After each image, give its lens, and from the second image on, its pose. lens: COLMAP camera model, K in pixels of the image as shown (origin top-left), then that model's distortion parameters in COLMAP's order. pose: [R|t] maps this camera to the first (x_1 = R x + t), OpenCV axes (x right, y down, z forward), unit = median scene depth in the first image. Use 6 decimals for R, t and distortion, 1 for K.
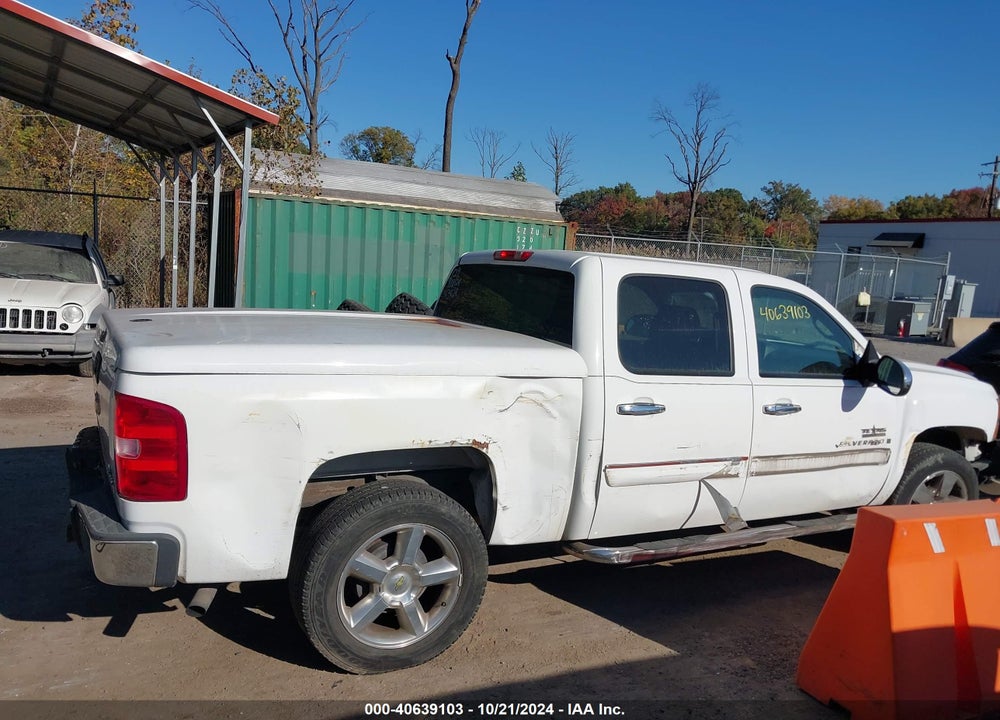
lens RADIAL K [[814.3, 0, 500.0], [0, 814.3, 360.0], [0, 0, 1]] dist [0.097892, -0.201833]
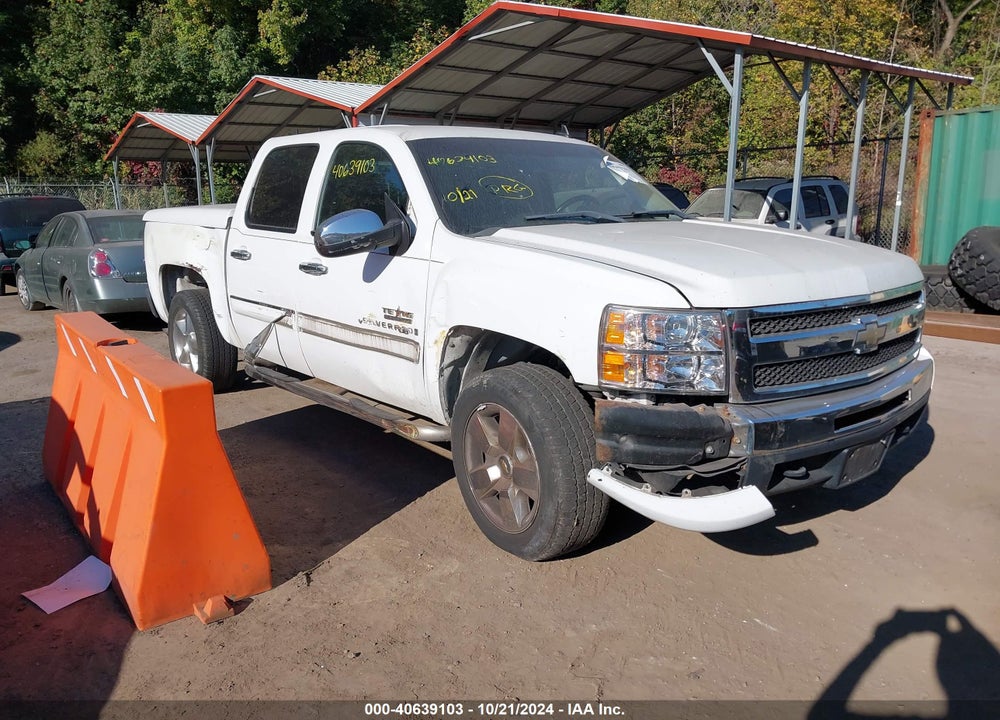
lens RADIAL K [[830.8, 0, 545.0], [0, 830.8, 382.3], [0, 0, 1]] dist [0.156368, -0.201653]
pose [[0.150656, 0.129784, -0.980030, 1.488135], [-0.097605, 0.988454, 0.115896, 0.053918], [0.983756, 0.078195, 0.161584, 1.201923]]
